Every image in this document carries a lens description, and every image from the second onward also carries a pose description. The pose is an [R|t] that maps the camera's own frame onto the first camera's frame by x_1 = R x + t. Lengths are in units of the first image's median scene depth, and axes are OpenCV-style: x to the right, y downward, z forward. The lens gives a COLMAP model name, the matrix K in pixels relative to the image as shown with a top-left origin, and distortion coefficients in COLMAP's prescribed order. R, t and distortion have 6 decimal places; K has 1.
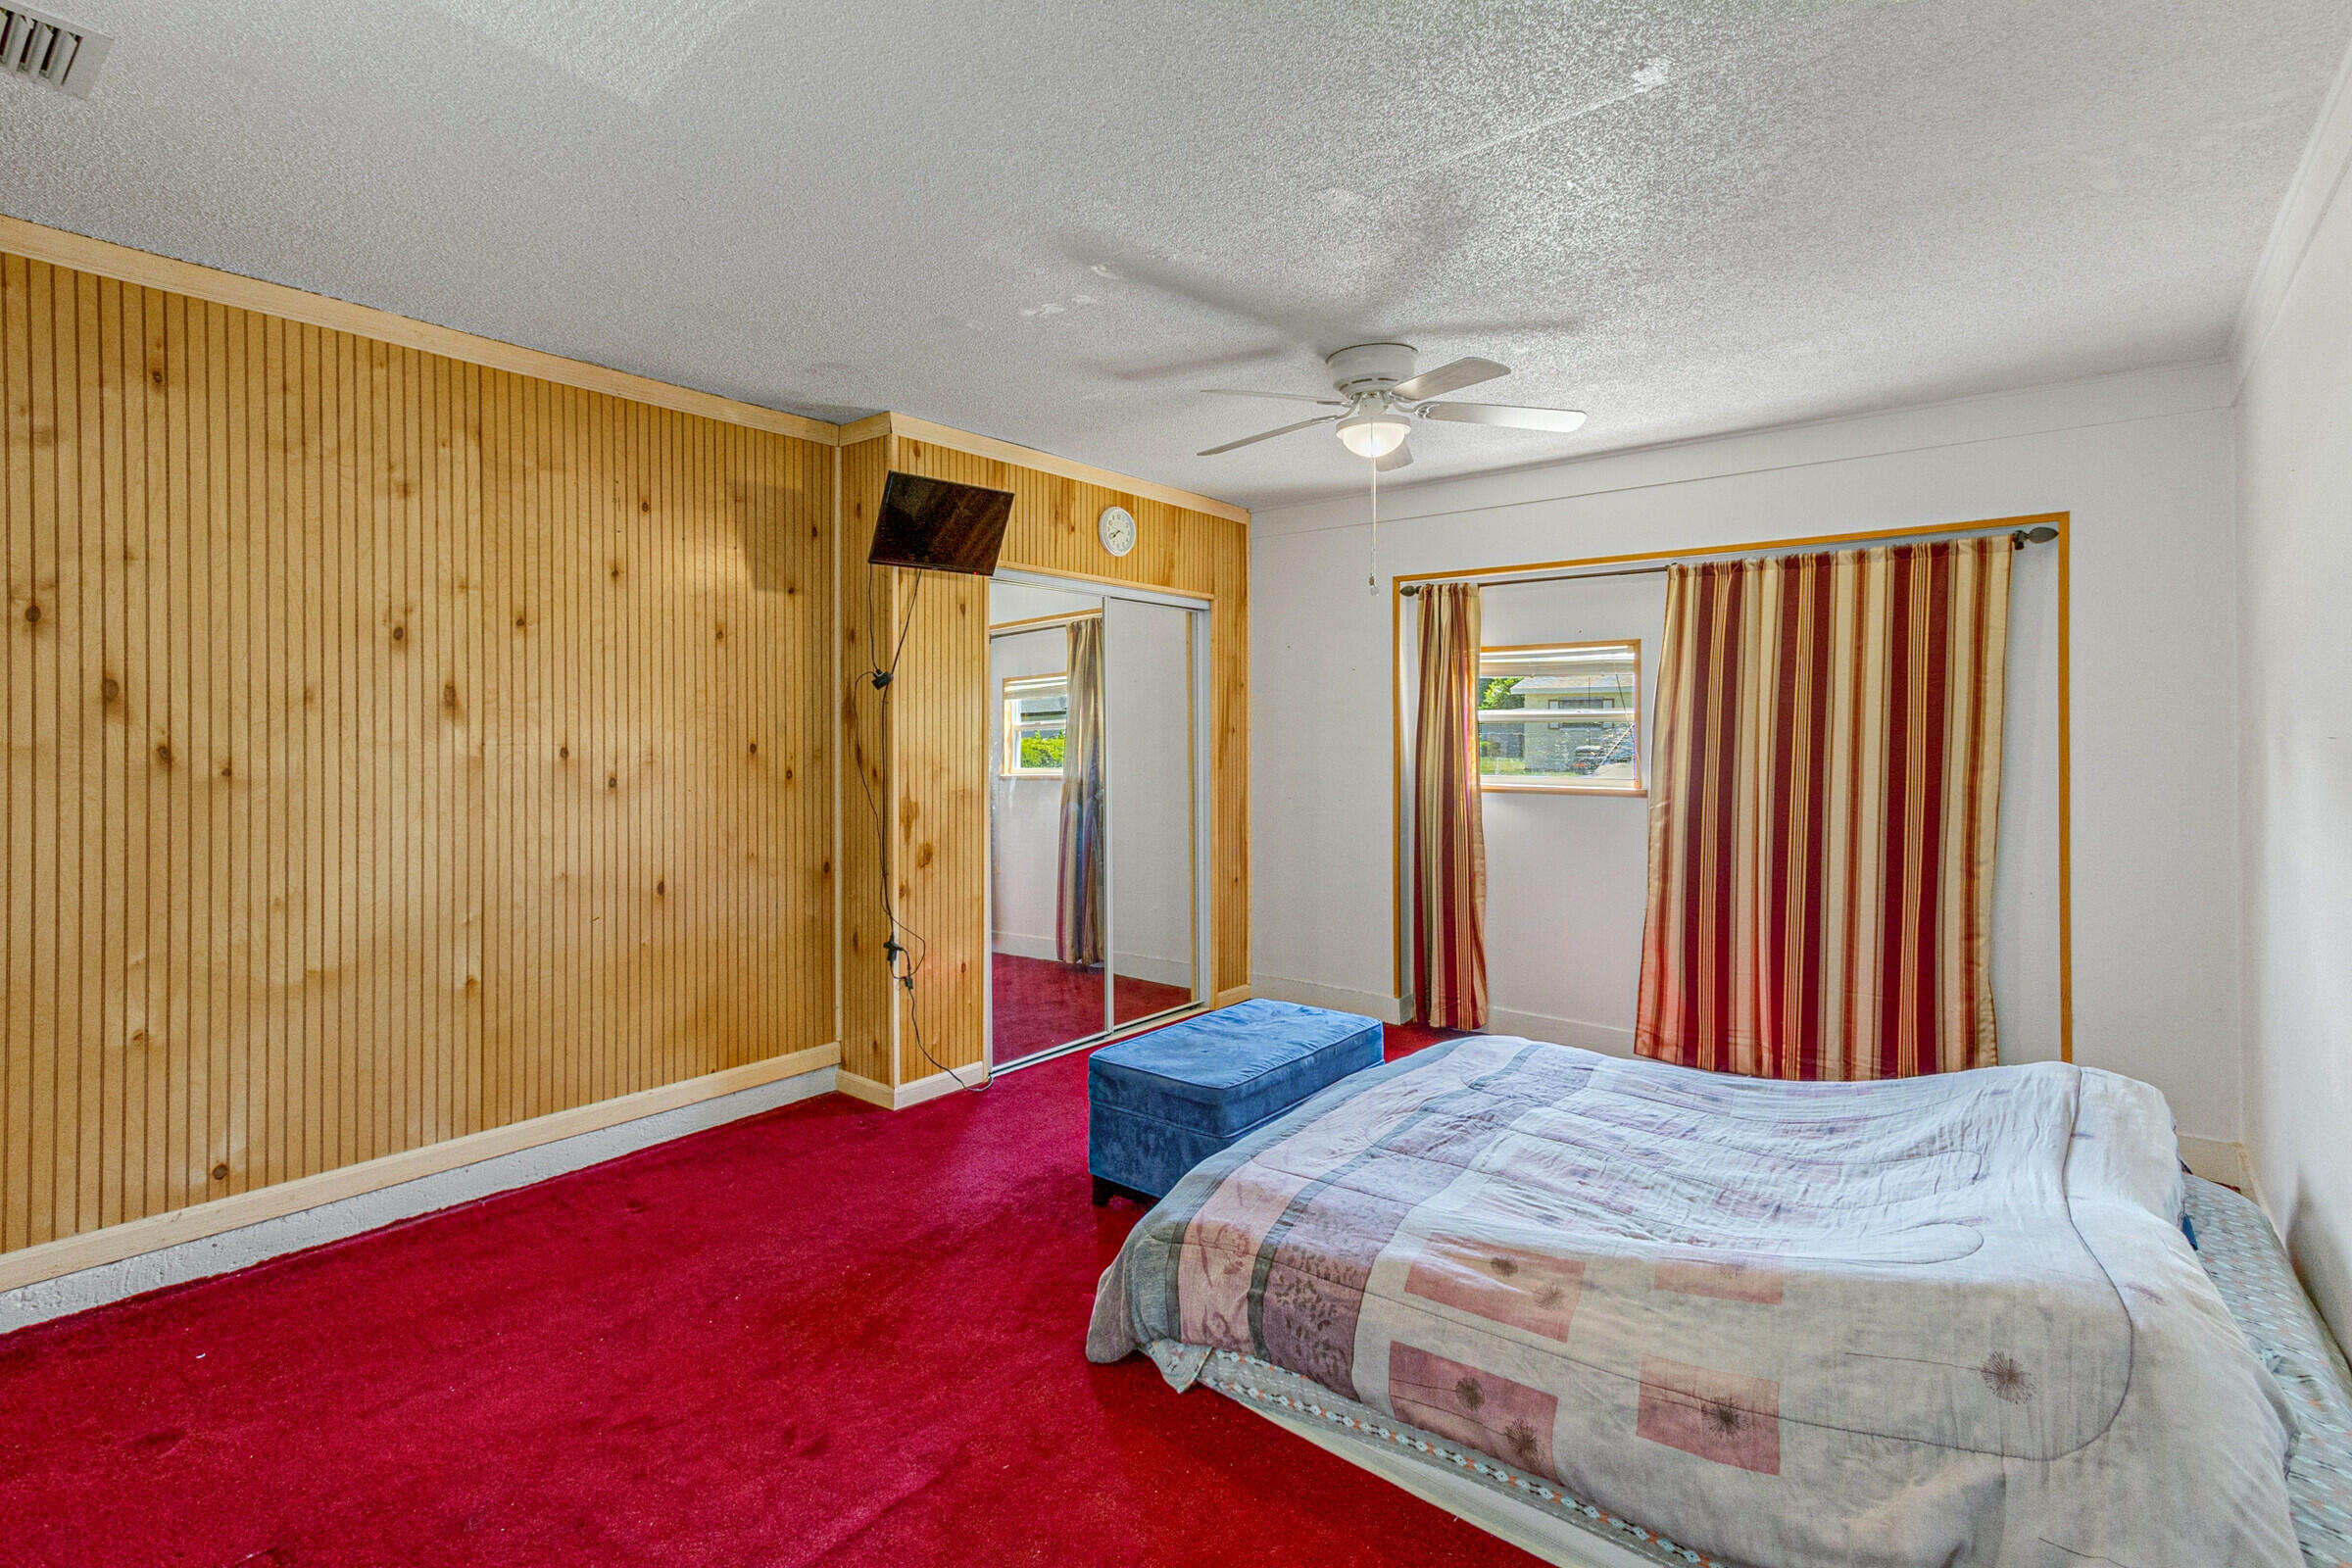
lens RADIAL K [[1078.5, 0, 1154.8], [0, 1078.5, 741.8], [0, 0, 1]] dist [0.002695, 0.000066]
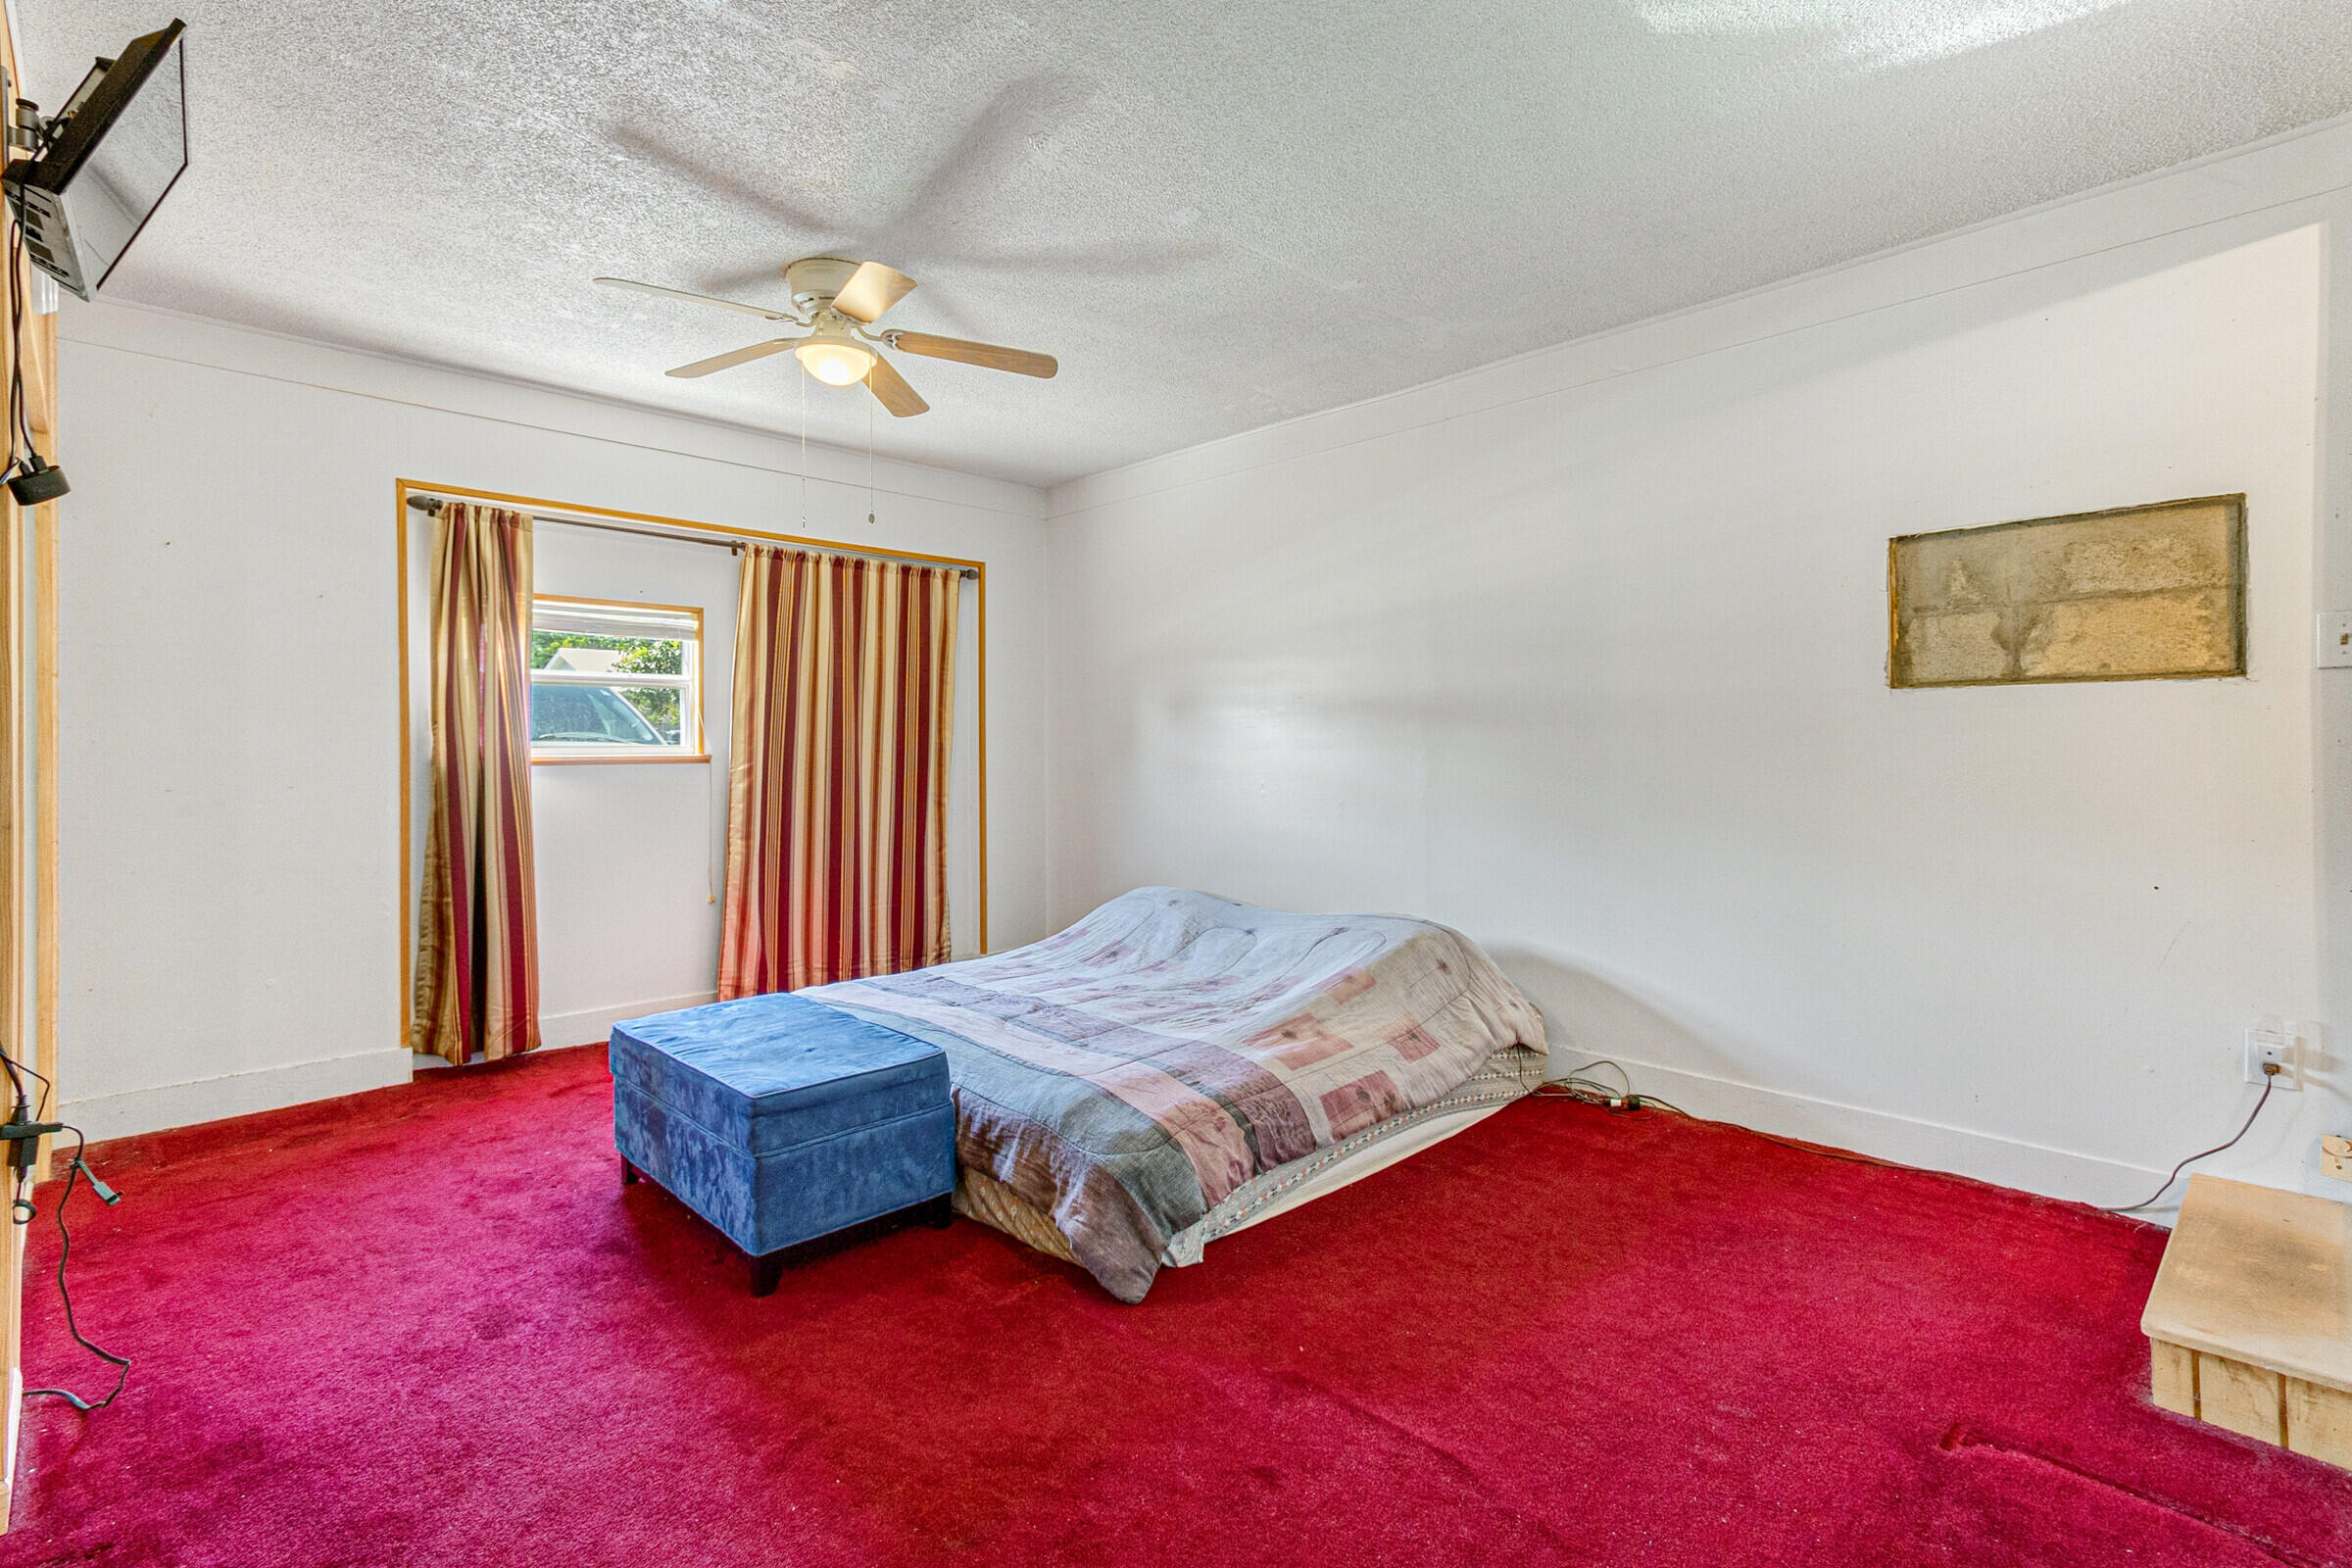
lens RADIAL K [[1078.5, 0, 1173.1], [0, 1078.5, 764.8], [0, 0, 1]] dist [0.002695, 0.000066]
pose [[0.118456, -0.017694, 0.992802, -0.627416], [0.011330, 0.999800, 0.016467, 0.050552], [-0.992895, 0.009298, 0.118632, 0.535560]]
